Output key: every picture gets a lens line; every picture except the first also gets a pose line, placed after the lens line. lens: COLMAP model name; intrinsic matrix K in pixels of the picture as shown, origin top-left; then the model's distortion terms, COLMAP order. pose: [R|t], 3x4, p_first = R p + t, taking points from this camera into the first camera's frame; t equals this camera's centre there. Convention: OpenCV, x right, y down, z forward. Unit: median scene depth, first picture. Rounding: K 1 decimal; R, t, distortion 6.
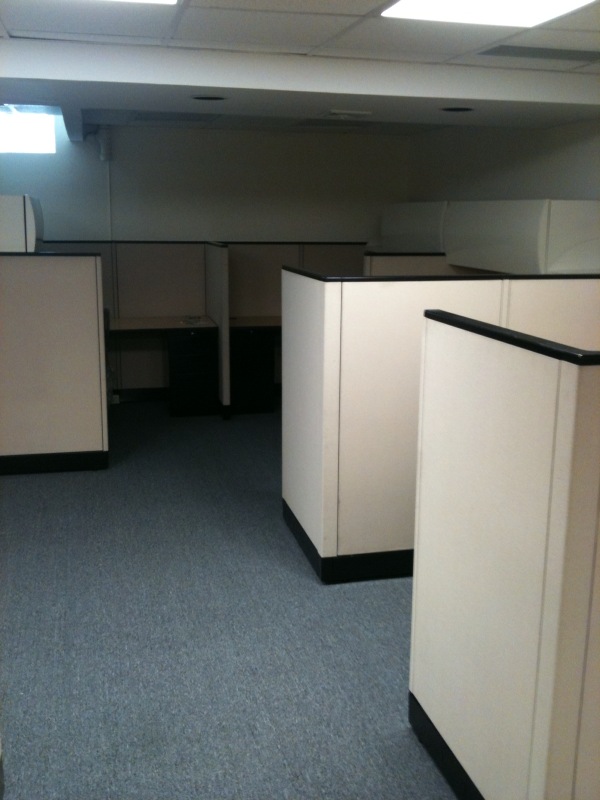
lens RADIAL K [[842.4, 0, 300.0], [0, 842.4, 400.0], [0, 0, 1]] dist [0.120118, -0.002867]
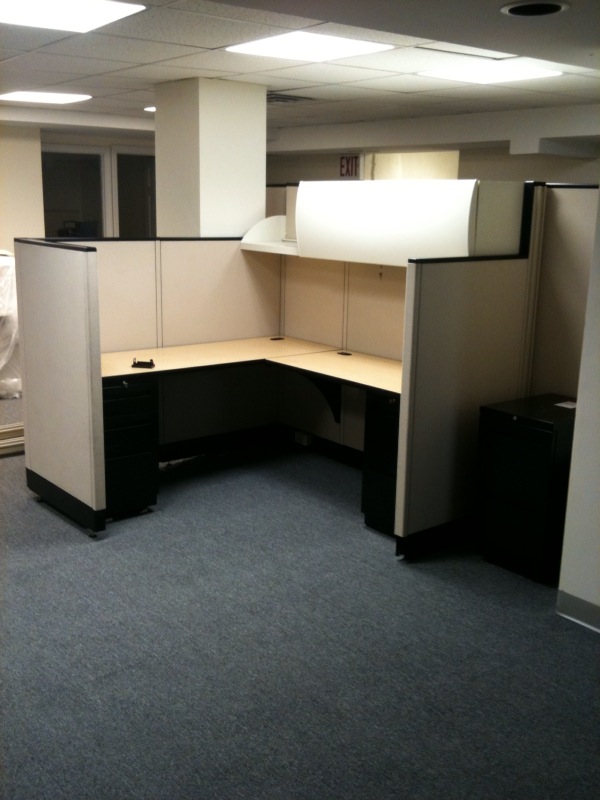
lens RADIAL K [[842.4, 0, 300.0], [0, 842.4, 400.0], [0, 0, 1]] dist [0.120118, -0.002867]
pose [[-0.905226, 0.073917, -0.418453, -0.013024], [-0.117007, 0.903328, 0.412683, -0.430562], [0.408505, 0.422534, -0.809067, 1.890989]]
